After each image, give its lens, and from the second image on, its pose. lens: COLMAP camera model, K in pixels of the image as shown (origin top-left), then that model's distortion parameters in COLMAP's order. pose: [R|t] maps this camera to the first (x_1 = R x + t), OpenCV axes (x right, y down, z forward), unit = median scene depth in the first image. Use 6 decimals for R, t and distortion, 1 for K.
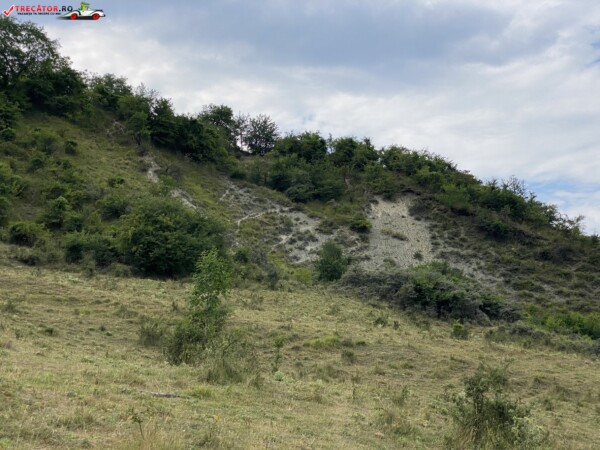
lens RADIAL K [[907.2, 0, 300.0], [0, 907.2, 225.0], [0, 0, 1]] dist [0.148492, 0.109252]
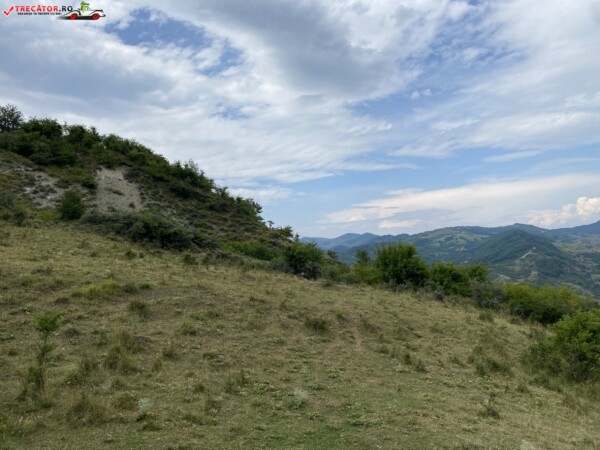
lens RADIAL K [[467.5, 0, 298.0], [0, 467.5, 220.4], [0, 0, 1]] dist [0.044265, -0.009696]
pose [[0.874389, 0.016767, 0.484936, -0.007848], [-0.042664, 0.998189, 0.042416, 0.013887], [-0.483346, -0.057777, 0.873521, 0.180735]]
